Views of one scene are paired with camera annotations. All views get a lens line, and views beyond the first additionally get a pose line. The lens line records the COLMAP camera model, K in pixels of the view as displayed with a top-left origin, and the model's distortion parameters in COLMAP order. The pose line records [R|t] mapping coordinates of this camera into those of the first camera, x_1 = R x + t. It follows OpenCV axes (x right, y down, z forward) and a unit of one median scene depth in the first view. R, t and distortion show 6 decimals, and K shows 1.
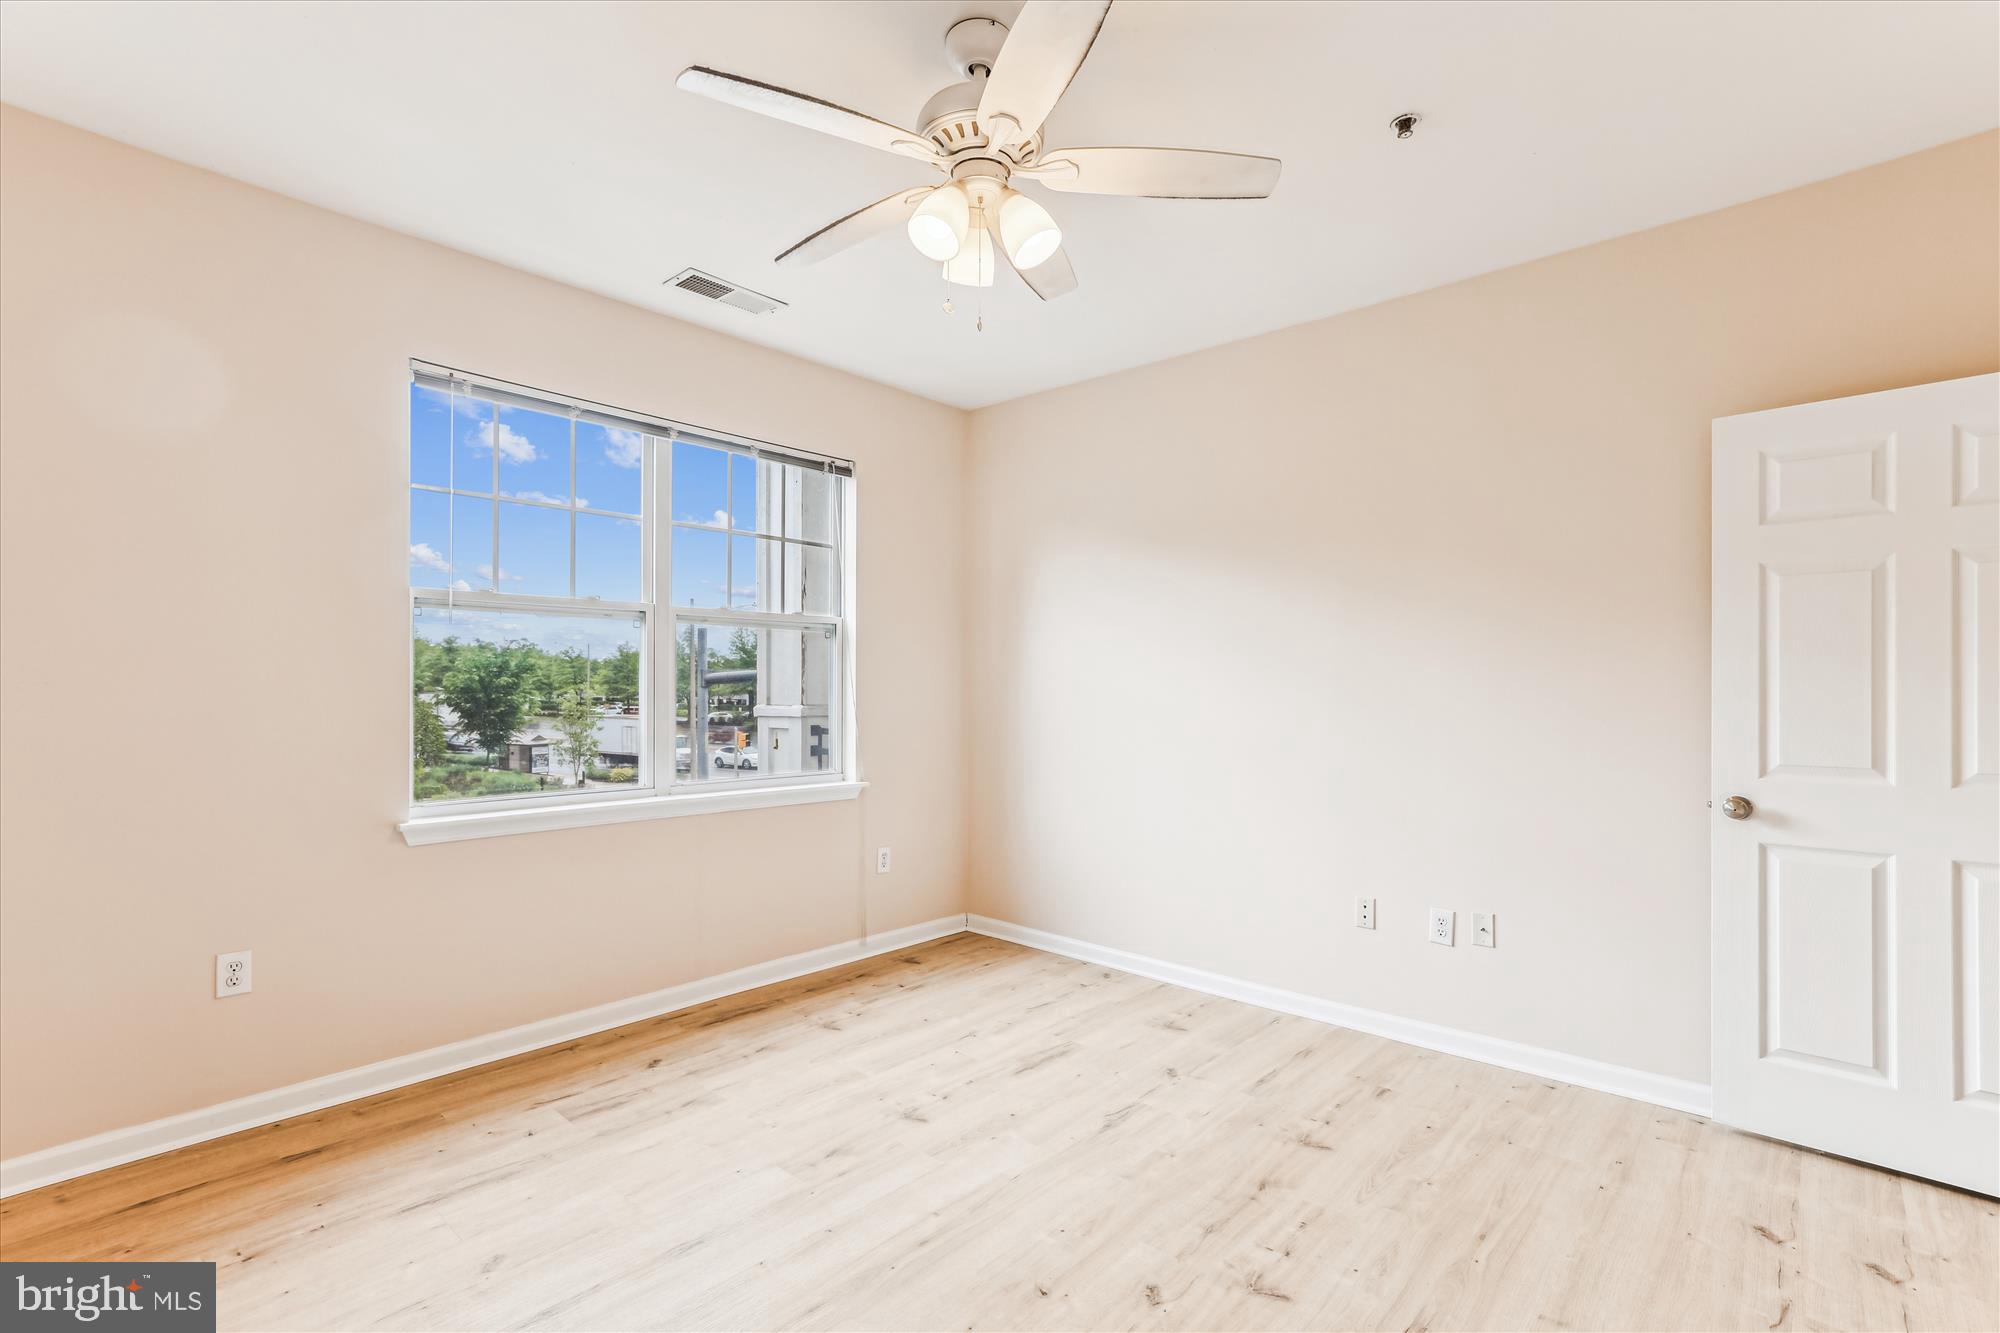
lens RADIAL K [[927.8, 0, 1024.3], [0, 927.8, 676.9], [0, 0, 1]] dist [-0.006105, 0.006467]
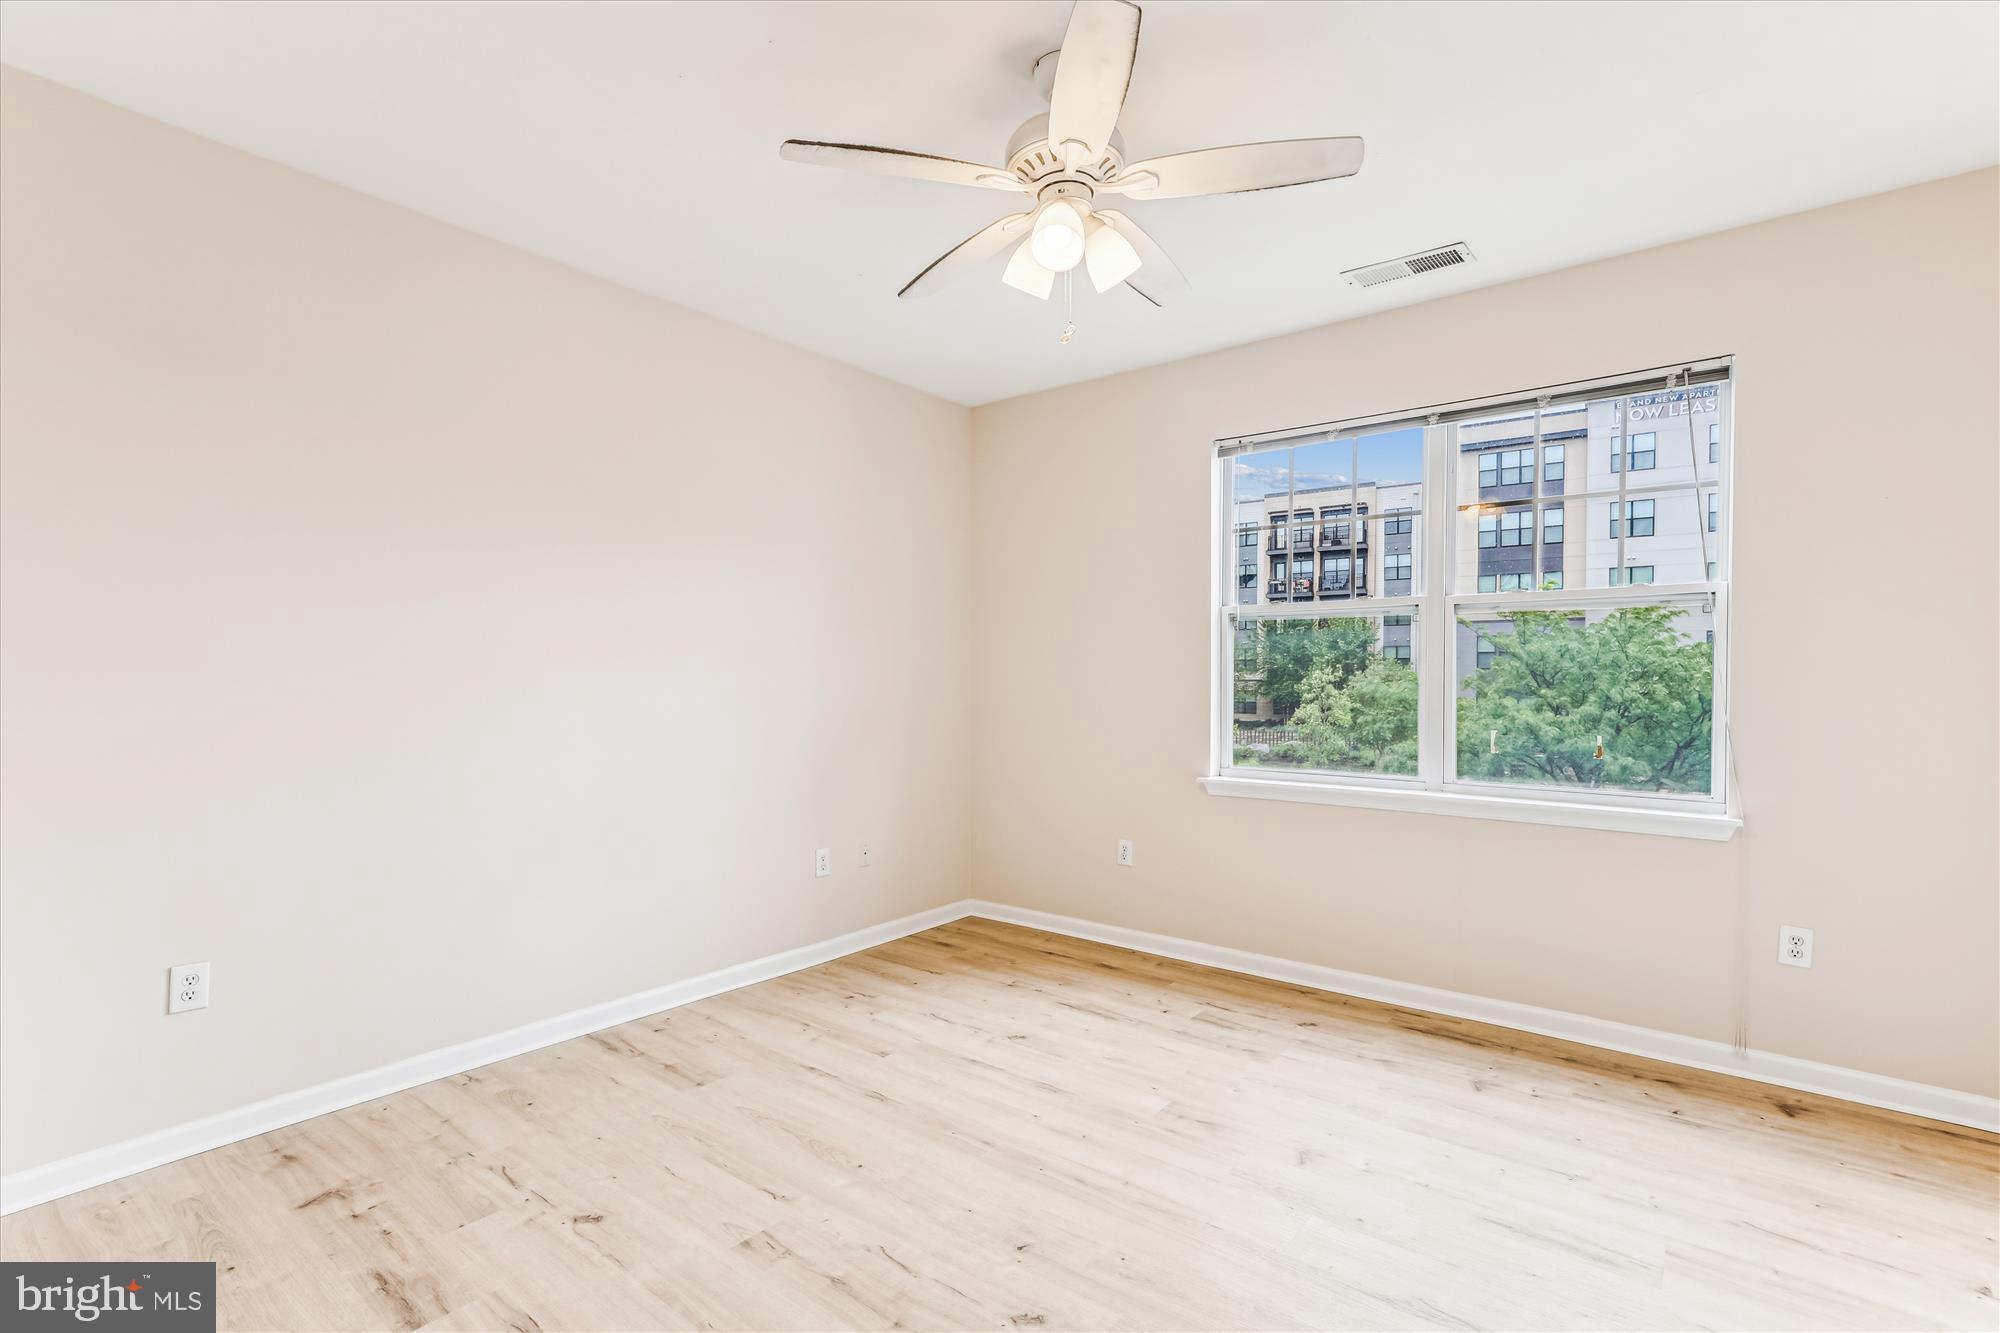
lens RADIAL K [[927.8, 0, 988.4], [0, 927.8, 672.0], [0, 0, 1]] dist [-0.006105, 0.006467]
pose [[0.039775, -0.013857, -0.999113, 0.664329], [0.007818, 0.999878, -0.013557, 0.012801], [0.999178, -0.007271, 0.039878, 0.566033]]
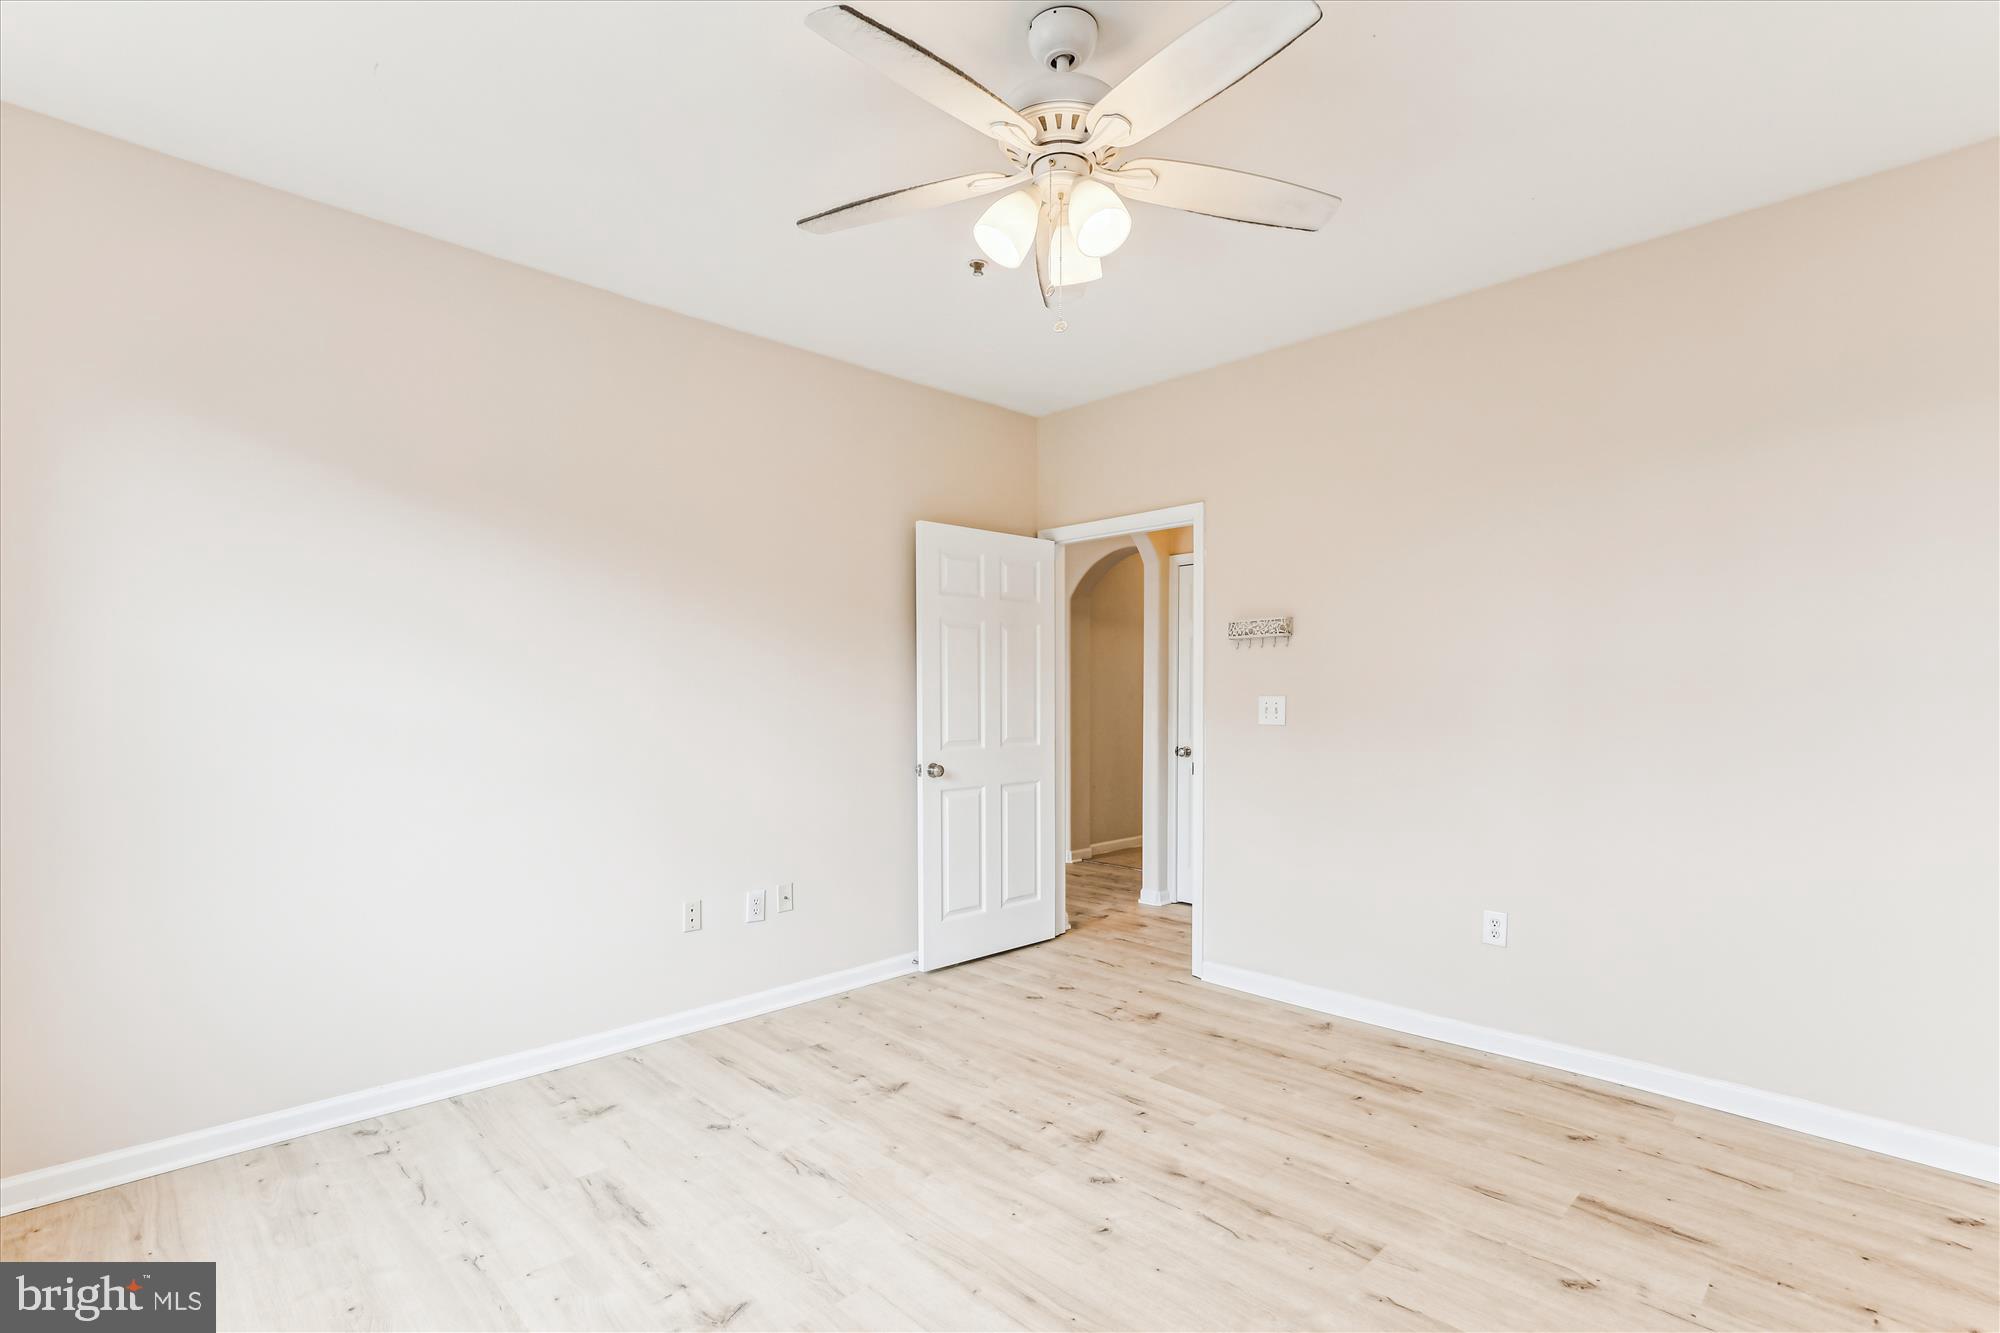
lens RADIAL K [[927.8, 0, 986.9], [0, 927.8, 717.5], [0, 0, 1]] dist [-0.006105, 0.006467]
pose [[0.077735, -0.024986, 0.996661, -0.675306], [-0.009087, 0.999627, 0.025769, 0.006379], [-0.996933, -0.011059, 0.077479, 0.650202]]
